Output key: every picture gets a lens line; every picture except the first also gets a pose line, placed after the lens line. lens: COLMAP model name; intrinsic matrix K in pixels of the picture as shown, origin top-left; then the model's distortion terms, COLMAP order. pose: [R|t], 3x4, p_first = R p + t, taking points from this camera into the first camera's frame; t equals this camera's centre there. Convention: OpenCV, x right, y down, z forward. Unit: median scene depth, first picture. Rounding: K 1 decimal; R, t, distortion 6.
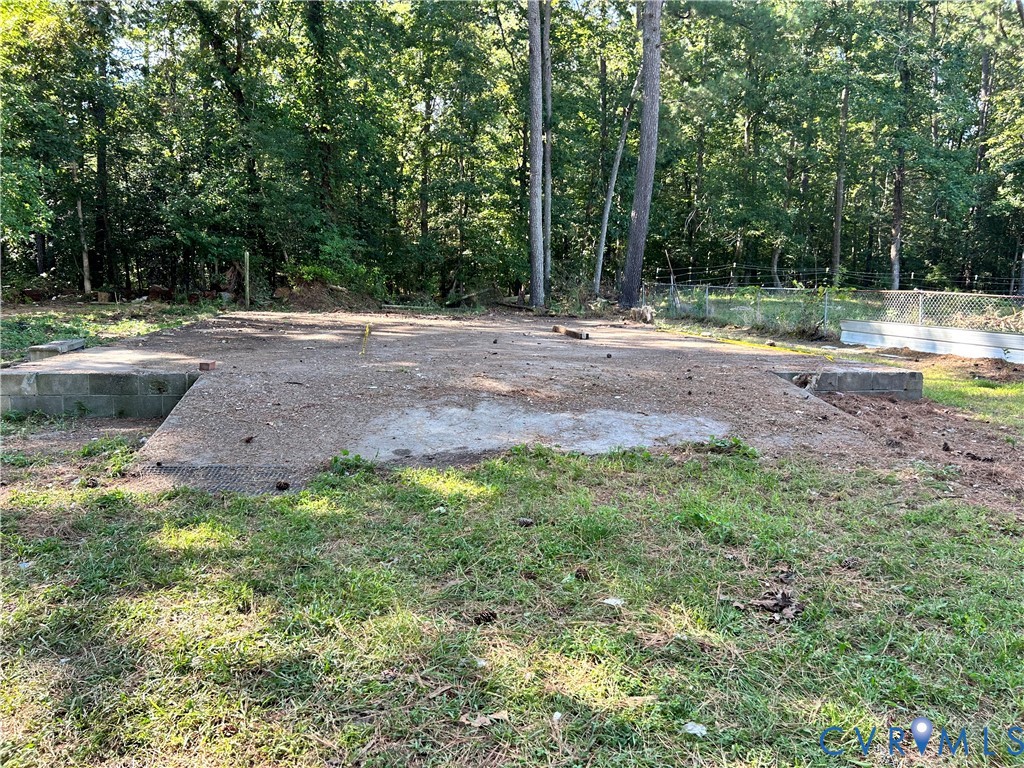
lens RADIAL K [[776.2, 0, 511.5], [0, 776.2, 385.2], [0, 0, 1]] dist [0.024006, -0.023131]
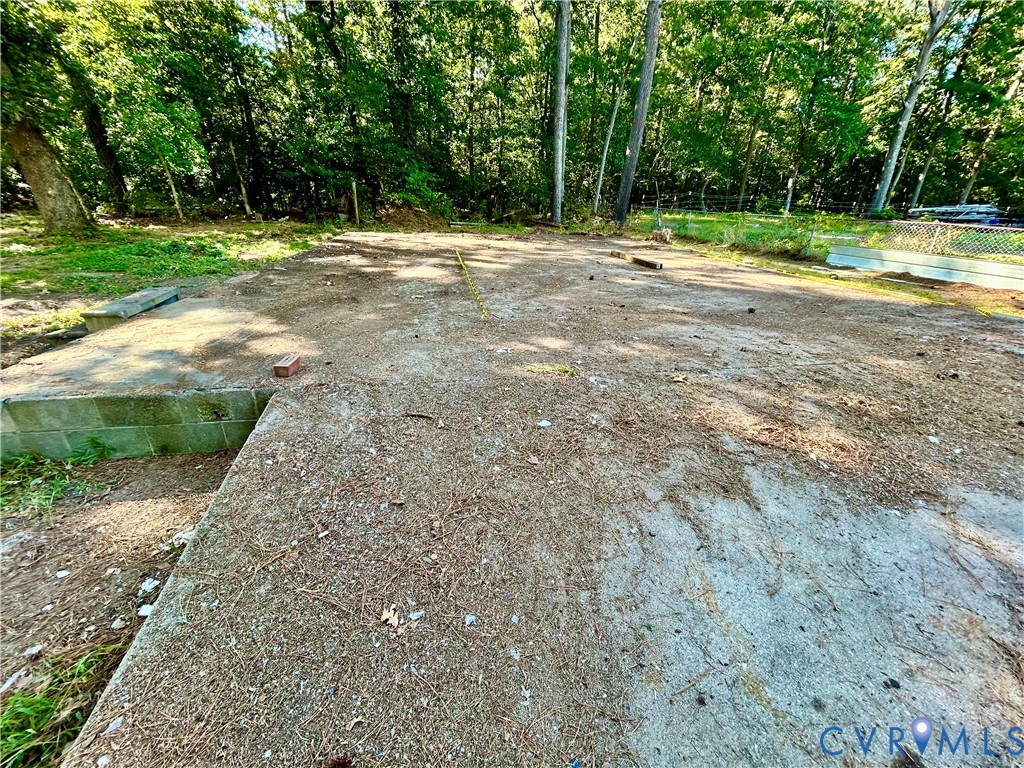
lens RADIAL K [[411.1, 0, 510.3], [0, 411.1, 386.3], [0, 0, 1]] dist [-0.007491, 0.001741]
pose [[0.999990, 0.003911, -0.001958, -0.054373], [-0.003182, 0.957660, 0.287884, -0.031819], [0.003001, -0.287875, 0.957663, 0.182747]]
